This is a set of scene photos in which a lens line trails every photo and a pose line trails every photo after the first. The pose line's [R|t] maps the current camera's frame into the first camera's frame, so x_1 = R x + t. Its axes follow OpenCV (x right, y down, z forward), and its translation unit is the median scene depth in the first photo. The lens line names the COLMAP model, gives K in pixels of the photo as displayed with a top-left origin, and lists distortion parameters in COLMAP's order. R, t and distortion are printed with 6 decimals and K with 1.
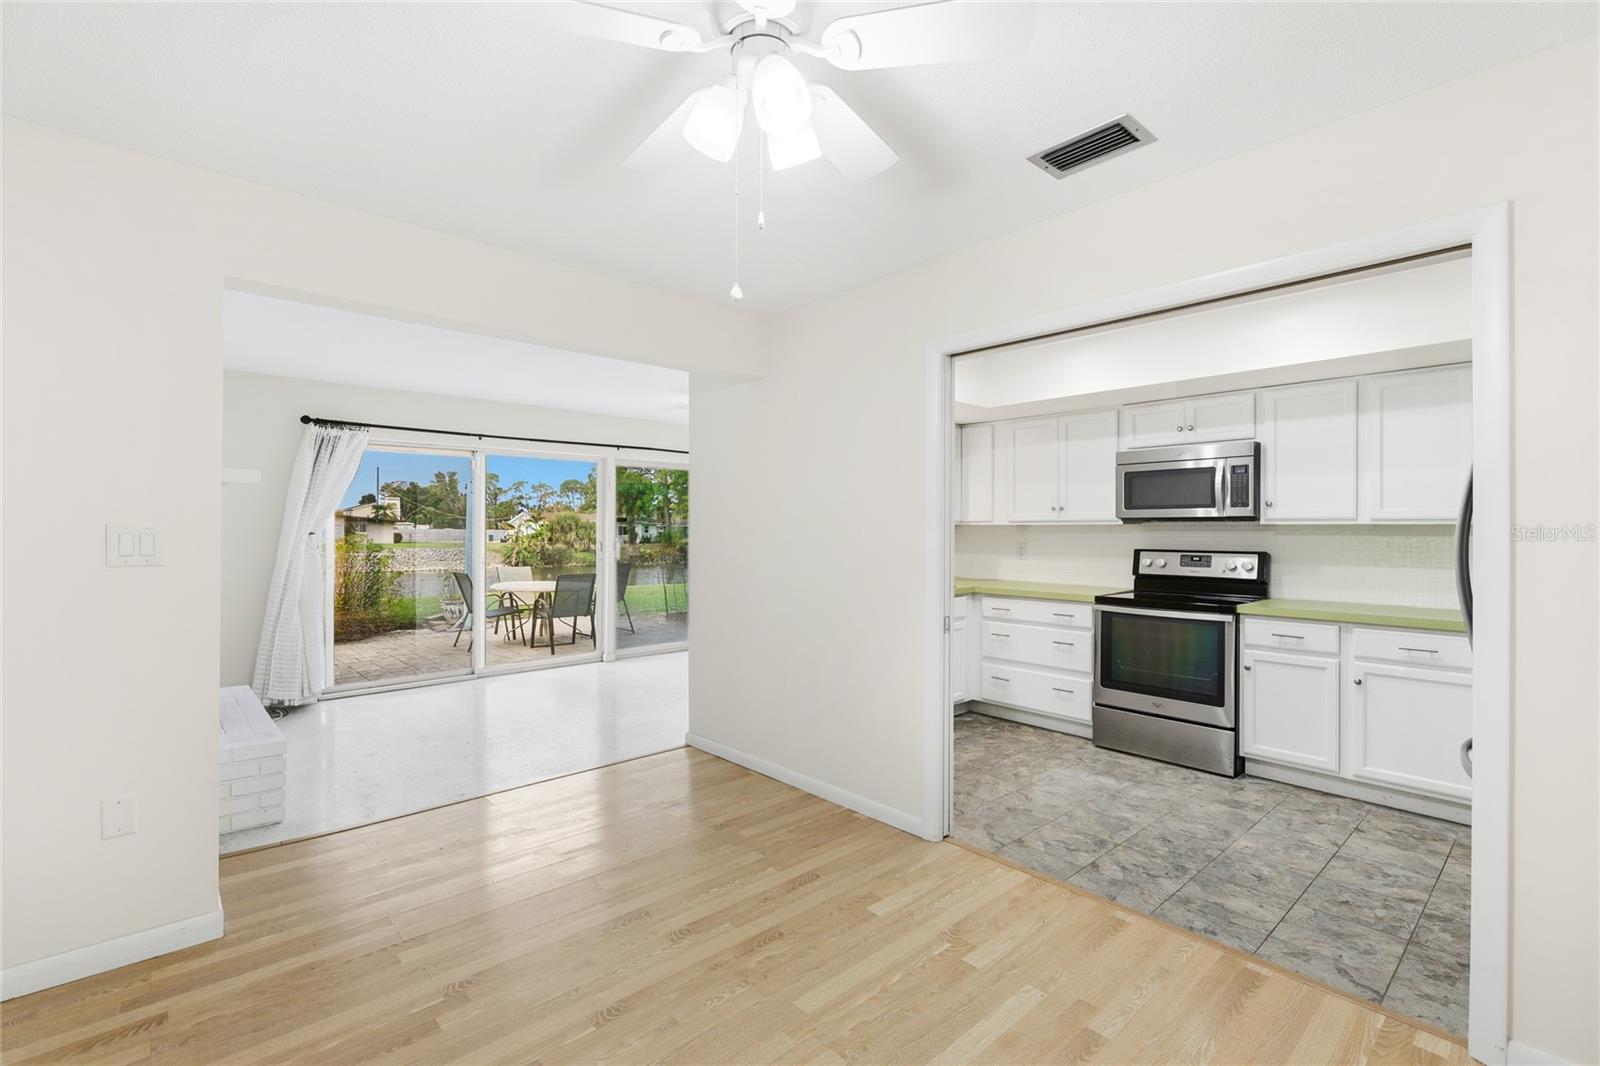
lens RADIAL K [[723.9, 0, 798.1], [0, 723.9, 529.3], [0, 0, 1]] dist [-0.000452, 0.000099]
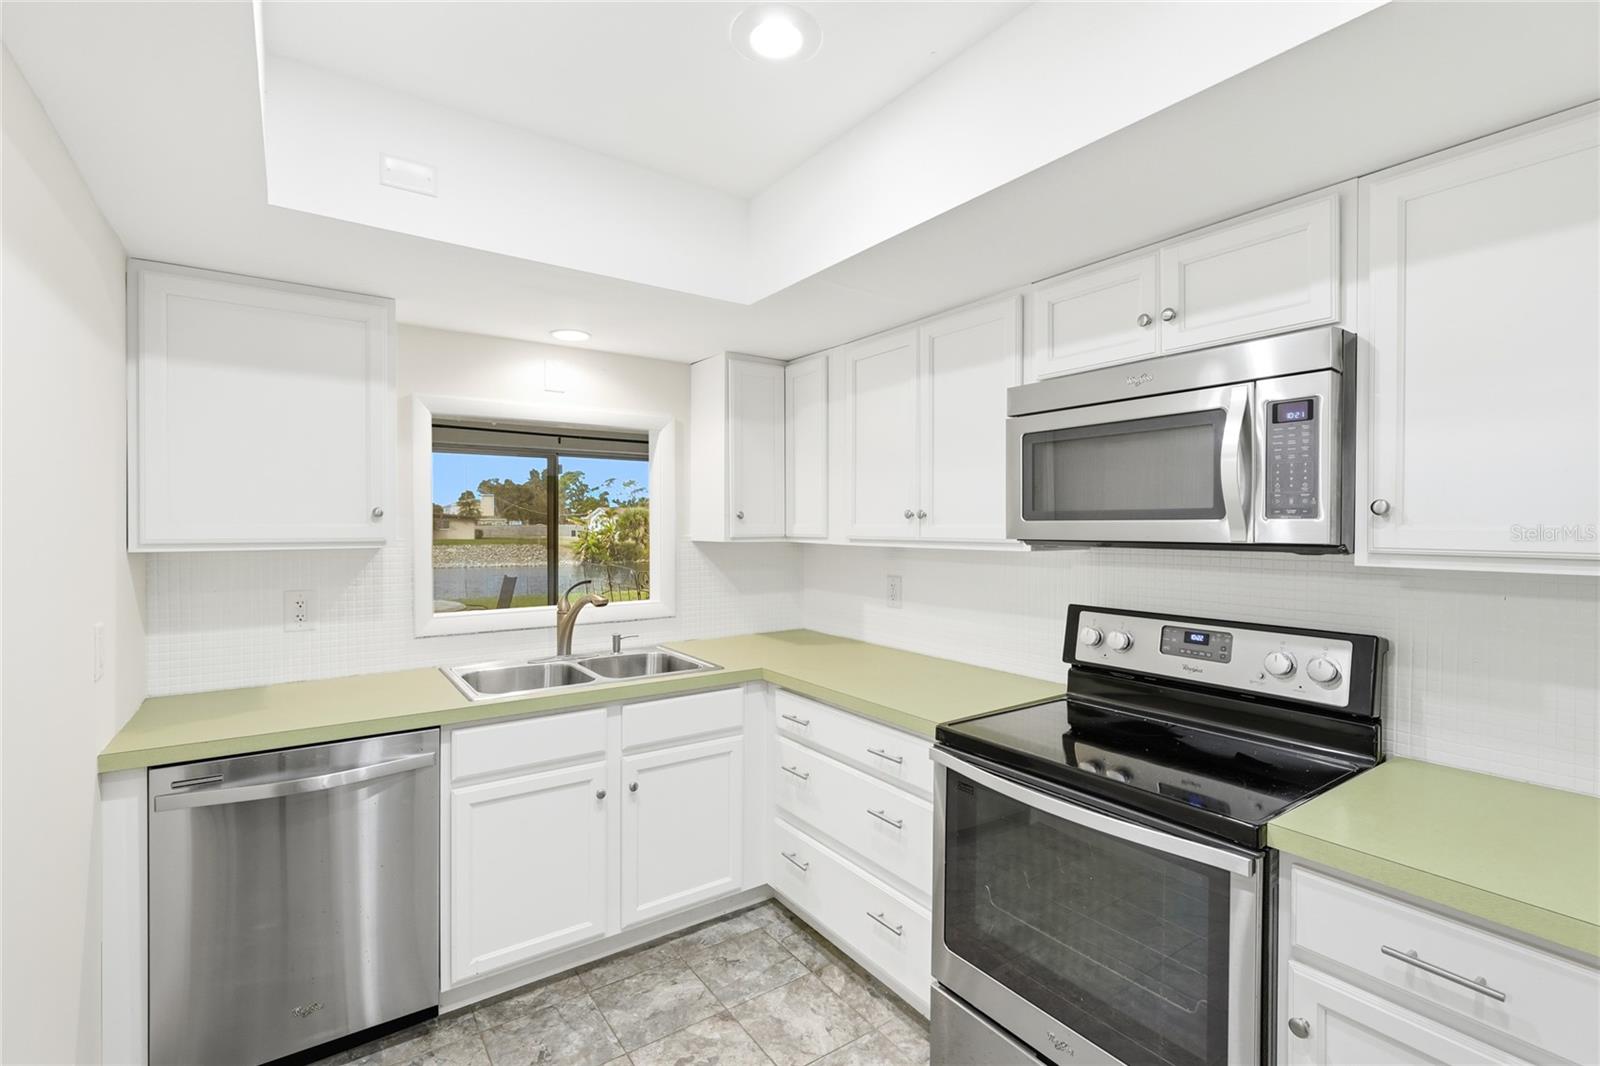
lens RADIAL K [[723.9, 0, 802.6], [0, 723.9, 530.7], [0, 0, 1]] dist [-0.000452, 0.000099]
pose [[0.992703, -0.001134, -0.120582, 0.379758], [0.002366, 0.999946, 0.010077, -0.026038], [0.120564, -0.010289, 0.992652, 0.566808]]
